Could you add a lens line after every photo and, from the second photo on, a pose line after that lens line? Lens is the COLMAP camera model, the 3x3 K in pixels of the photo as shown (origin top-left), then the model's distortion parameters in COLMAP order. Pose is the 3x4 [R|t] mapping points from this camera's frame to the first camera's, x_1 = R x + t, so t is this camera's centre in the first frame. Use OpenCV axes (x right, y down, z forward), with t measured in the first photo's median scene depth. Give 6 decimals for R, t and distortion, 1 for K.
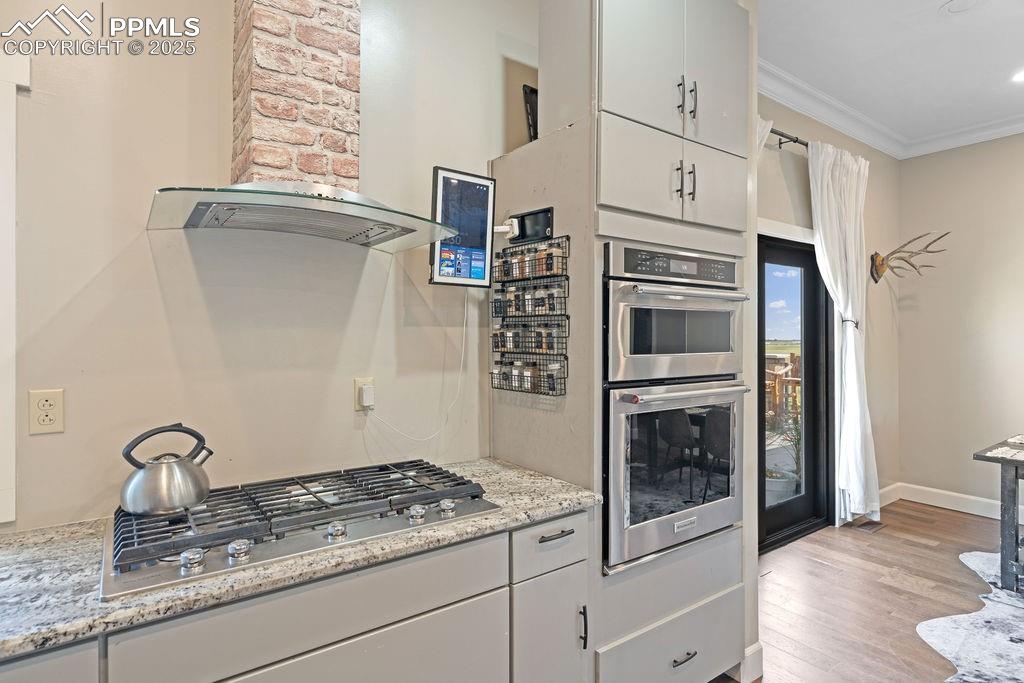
lens RADIAL K [[544.3, 0, 510.8], [0, 544.3, 336.5], [0, 0, 1]] dist [0.003184, -0.000301]
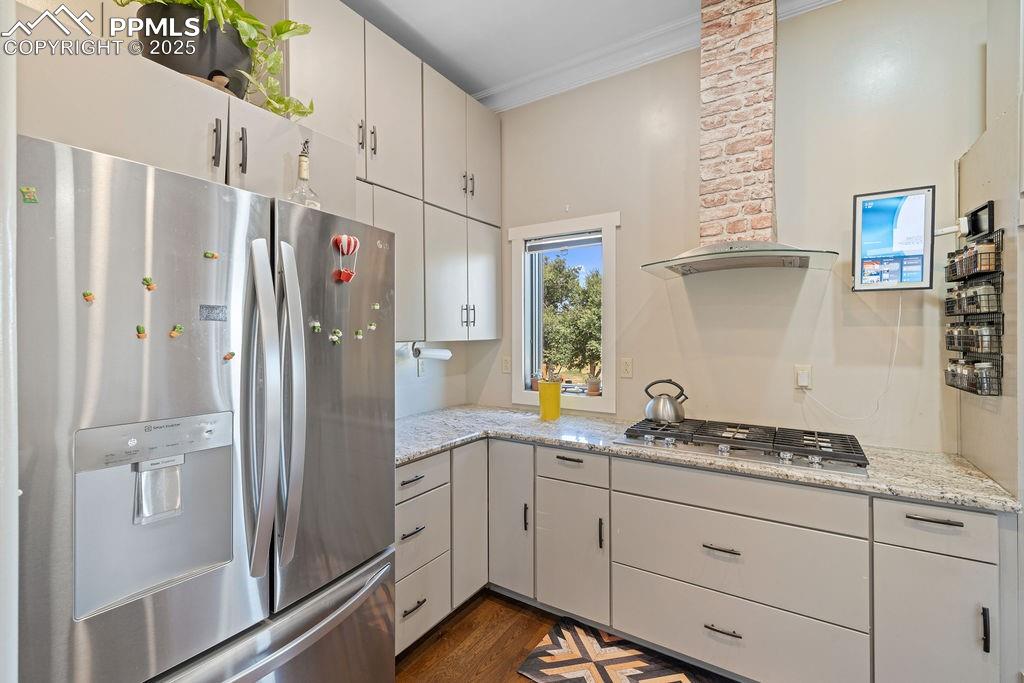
lens RADIAL K [[448.5, 0, 512.0], [0, 448.5, 341.5], [0, 0, 1]] dist [0.000175, -0.000033]
pose [[0.372814, 0.015788, -0.927772, 0.611274], [-0.000111, 0.999856, 0.016969, -0.001943], [0.927906, -0.006223, 0.372762, -0.106341]]
